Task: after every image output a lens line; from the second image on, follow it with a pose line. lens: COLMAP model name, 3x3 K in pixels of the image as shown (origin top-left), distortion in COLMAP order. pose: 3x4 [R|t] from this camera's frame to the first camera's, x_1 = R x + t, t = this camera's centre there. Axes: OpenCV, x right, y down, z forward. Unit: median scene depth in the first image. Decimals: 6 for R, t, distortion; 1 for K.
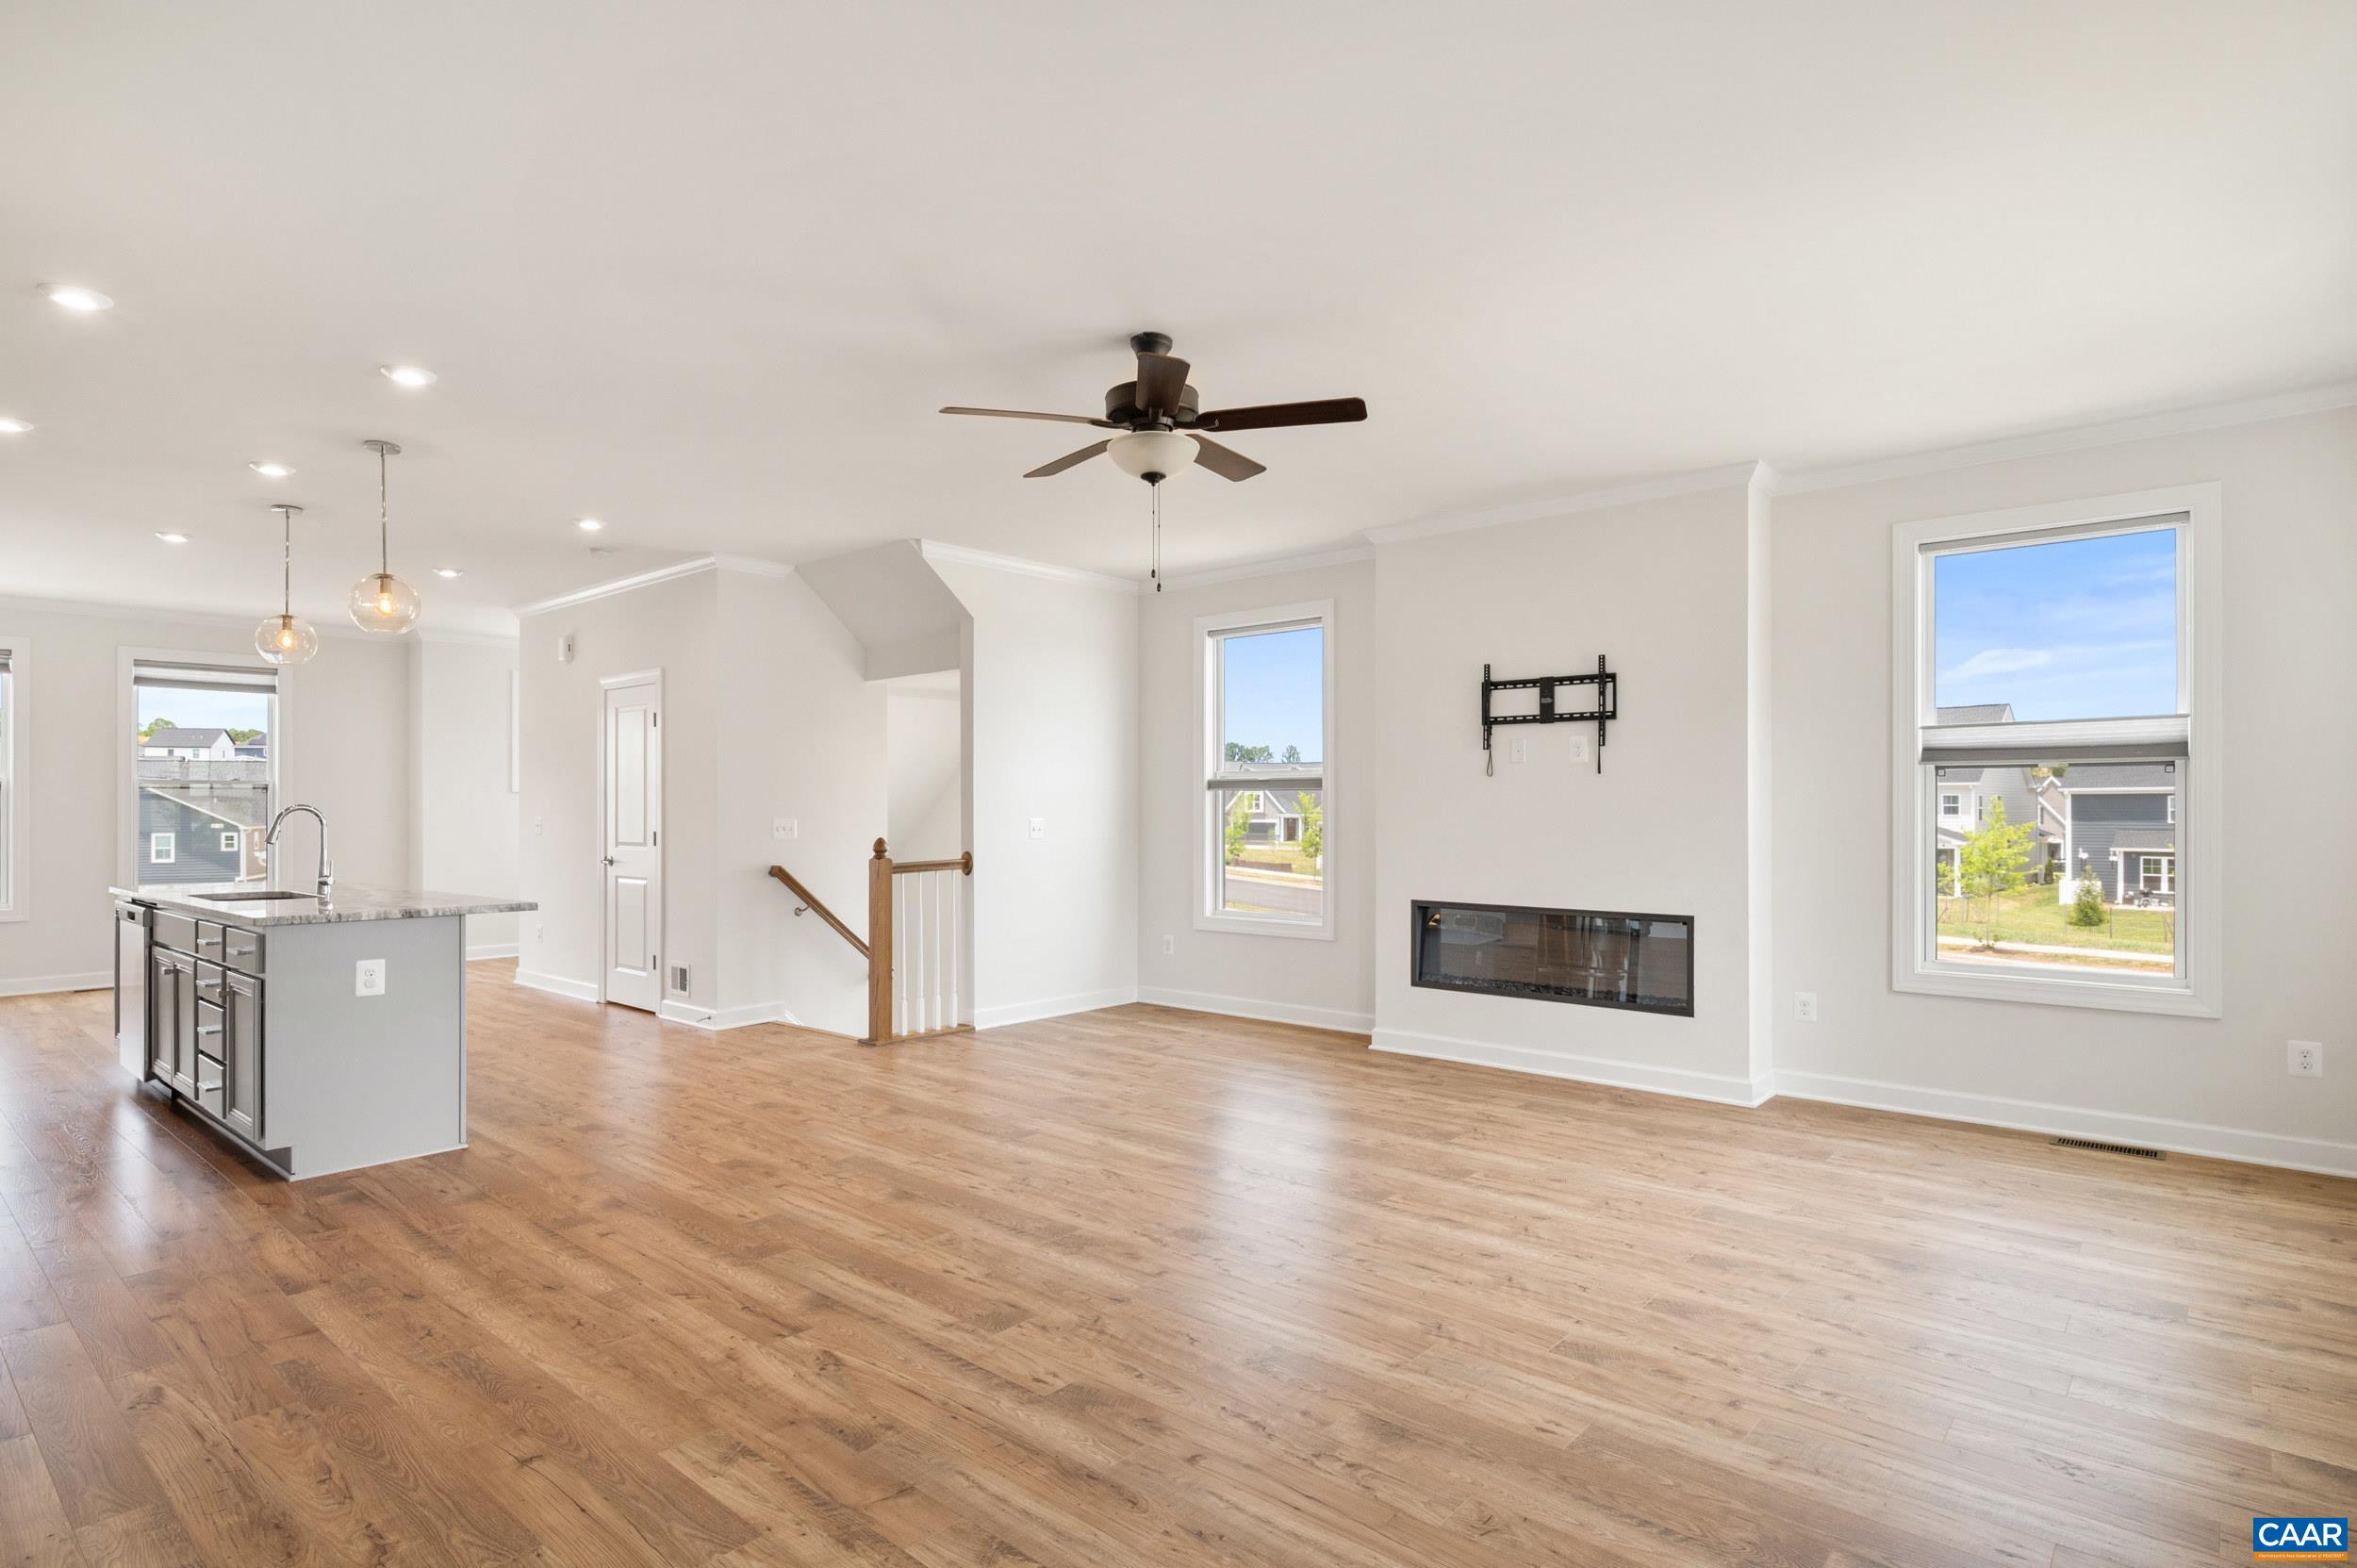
lens RADIAL K [[1184.7, 0, 1168.2], [0, 1184.7, 794.6], [0, 0, 1]] dist [-0.001374, -0.000149]
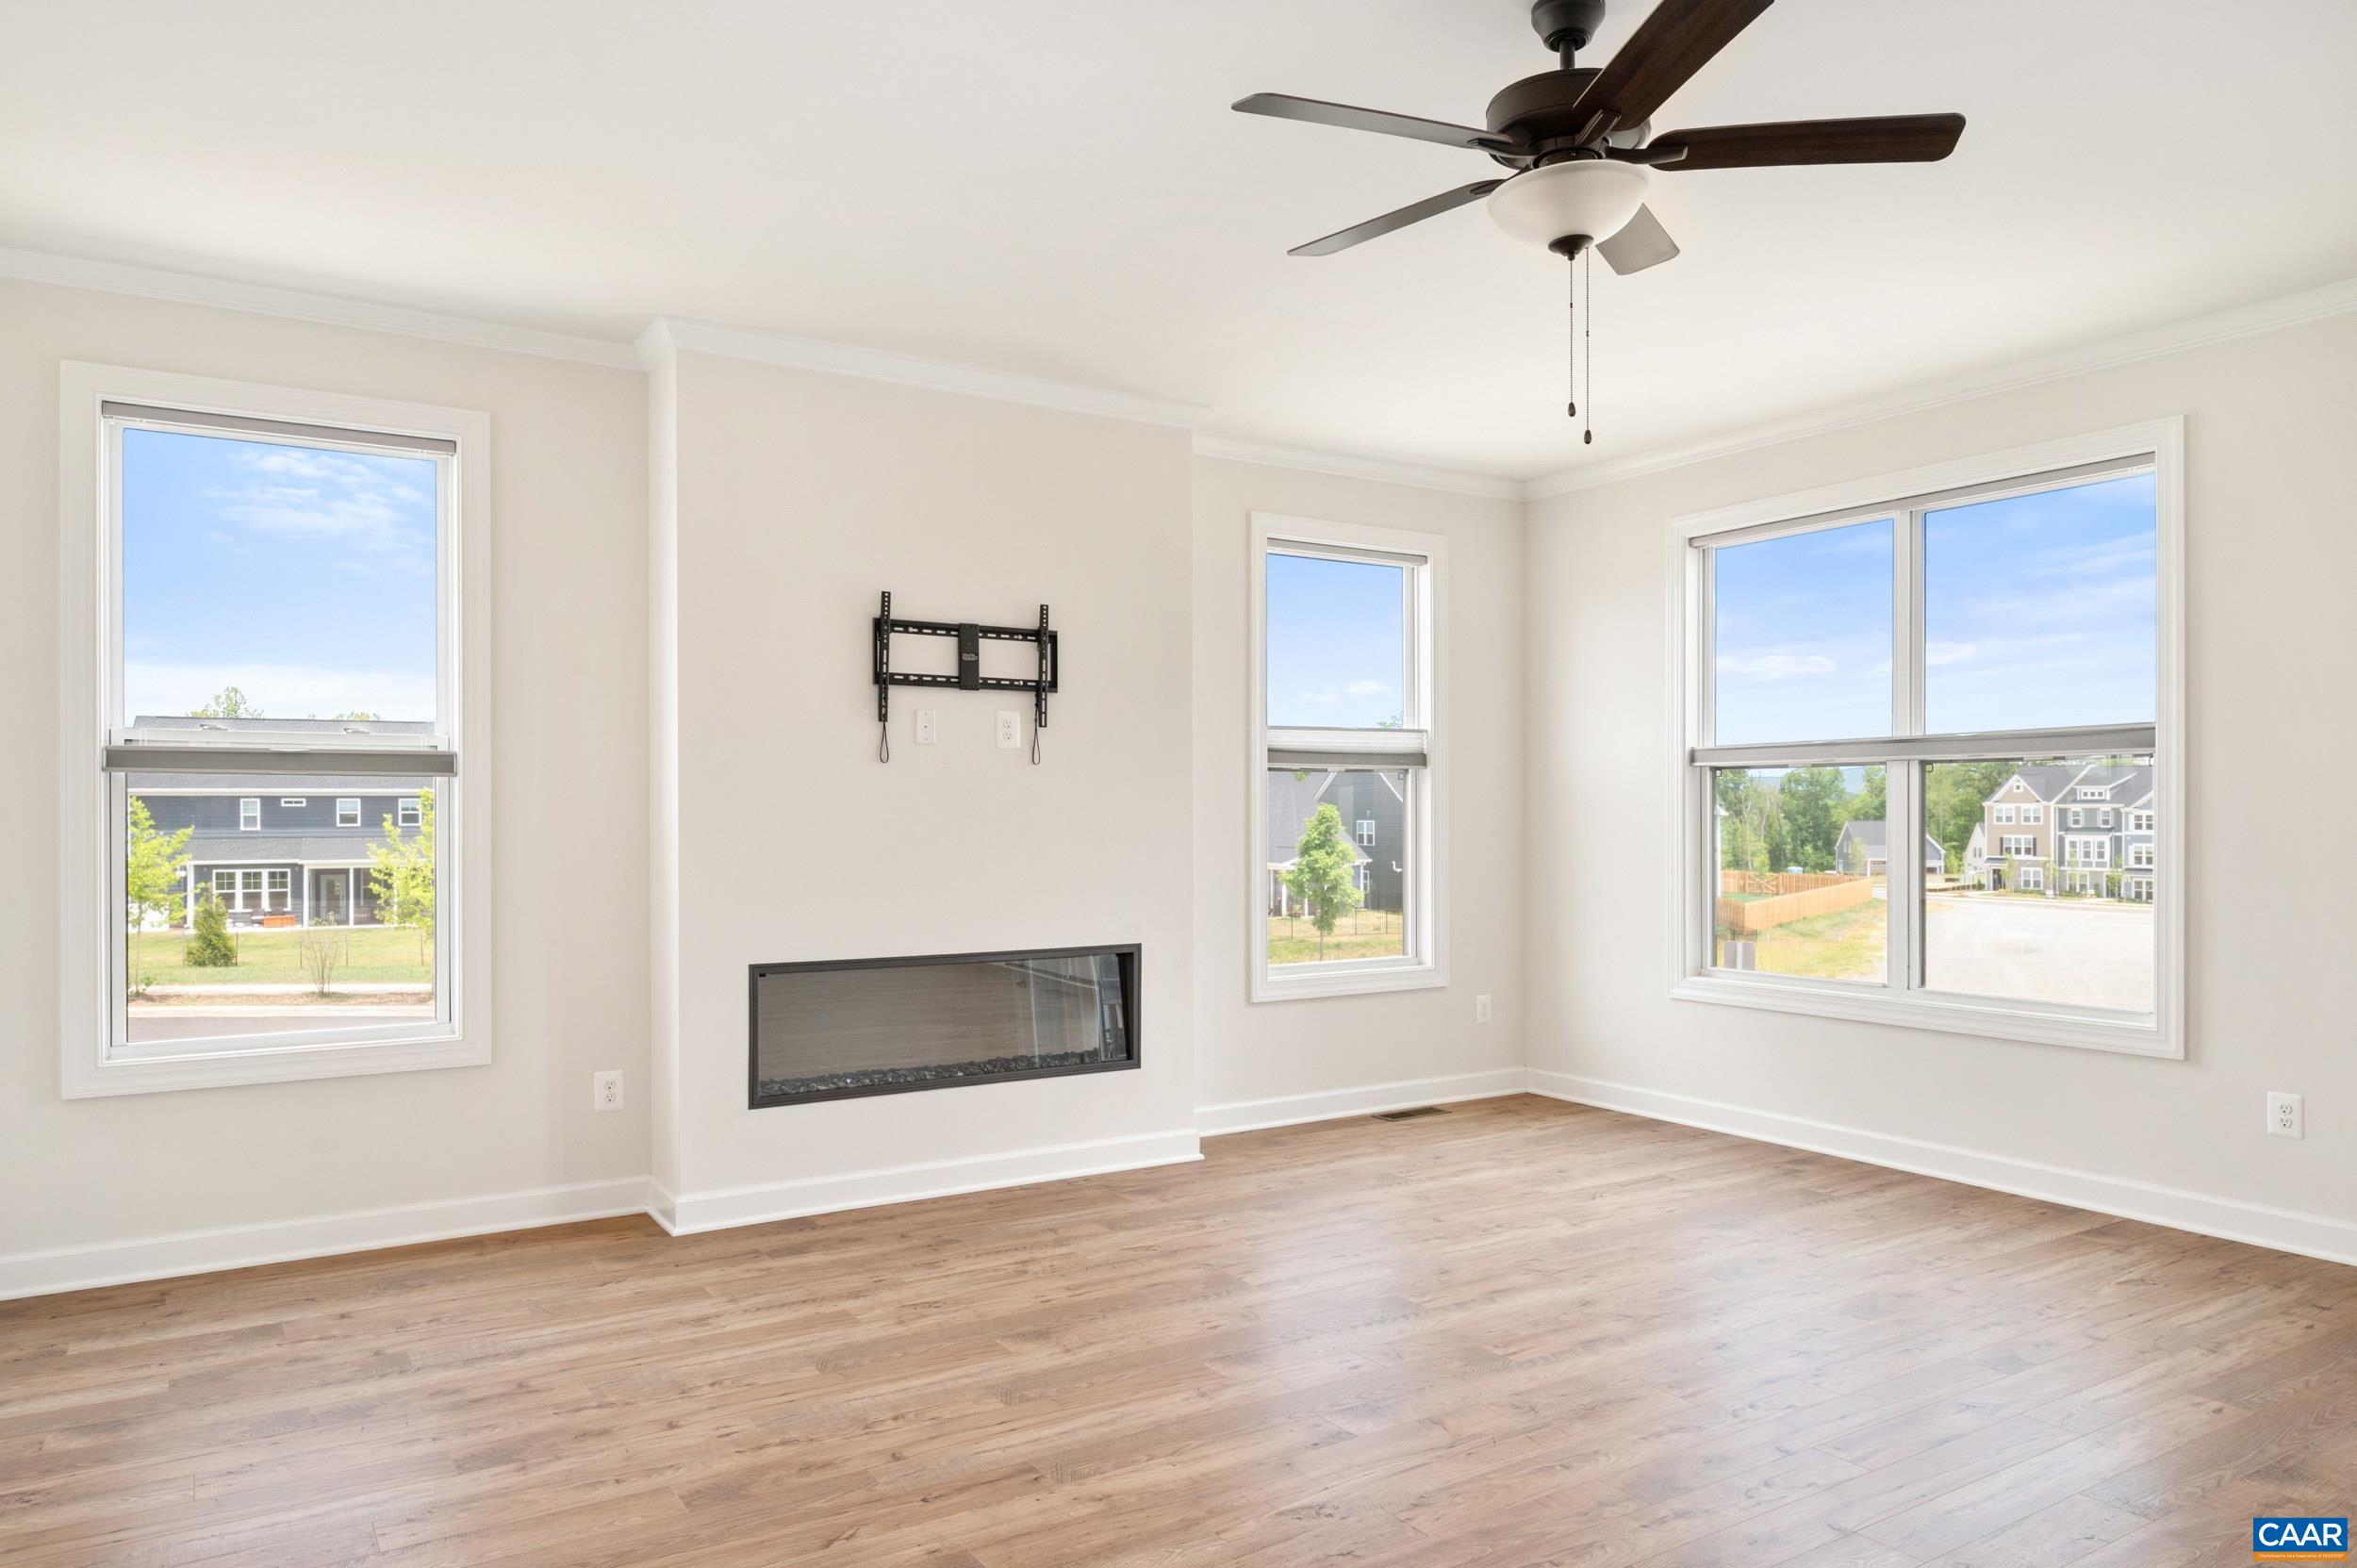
lens RADIAL K [[1531.7, 0, 1162.5], [0, 1531.7, 795.5], [0, 0, 1]] dist [-0.004710, 0.000899]
pose [[0.291790, 0.009373, 0.956436, -0.520156], [-0.009186, 0.999933, -0.006997, 0.007795], [-0.956438, -0.006744, 0.291857, 0.632598]]
